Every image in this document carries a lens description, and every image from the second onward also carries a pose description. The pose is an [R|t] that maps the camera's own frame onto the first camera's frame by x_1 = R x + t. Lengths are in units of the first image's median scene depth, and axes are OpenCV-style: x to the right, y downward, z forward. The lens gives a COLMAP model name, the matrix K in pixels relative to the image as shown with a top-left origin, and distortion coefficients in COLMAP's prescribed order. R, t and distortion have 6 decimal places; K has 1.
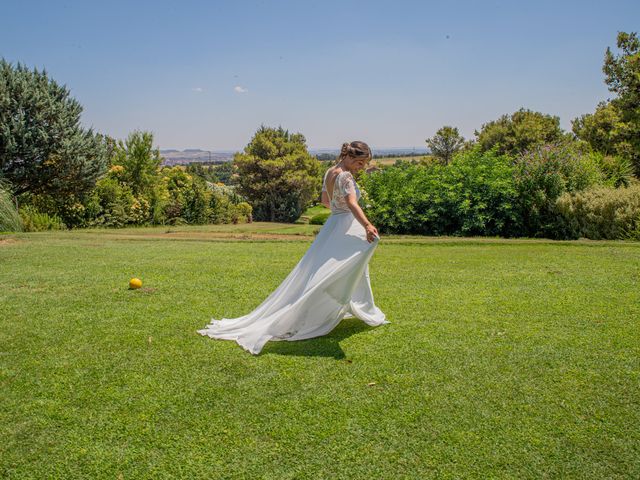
lens RADIAL K [[498.5, 0, 280.2], [0, 498.5, 216.5], [0, 0, 1]] dist [-0.107702, 0.084154]
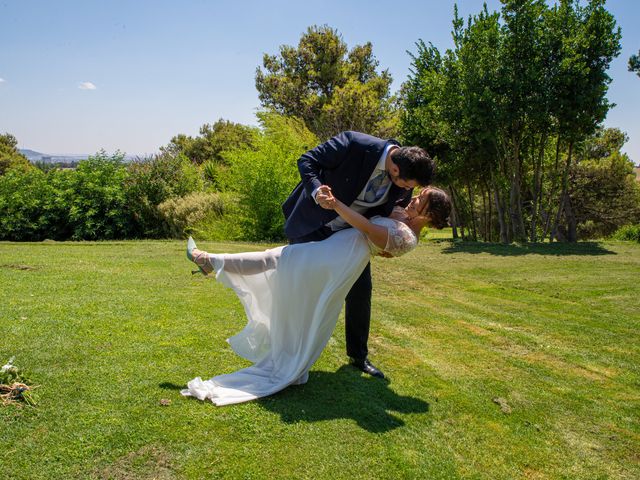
lens RADIAL K [[521.1, 0, 320.0], [0, 521.1, 228.6], [0, 0, 1]] dist [-0.111718, 0.083852]
pose [[0.882453, -0.019238, 0.470007, 0.202903], [0.019005, 0.999806, 0.005240, 0.008122], [-0.470017, 0.004308, 0.882647, -0.069887]]
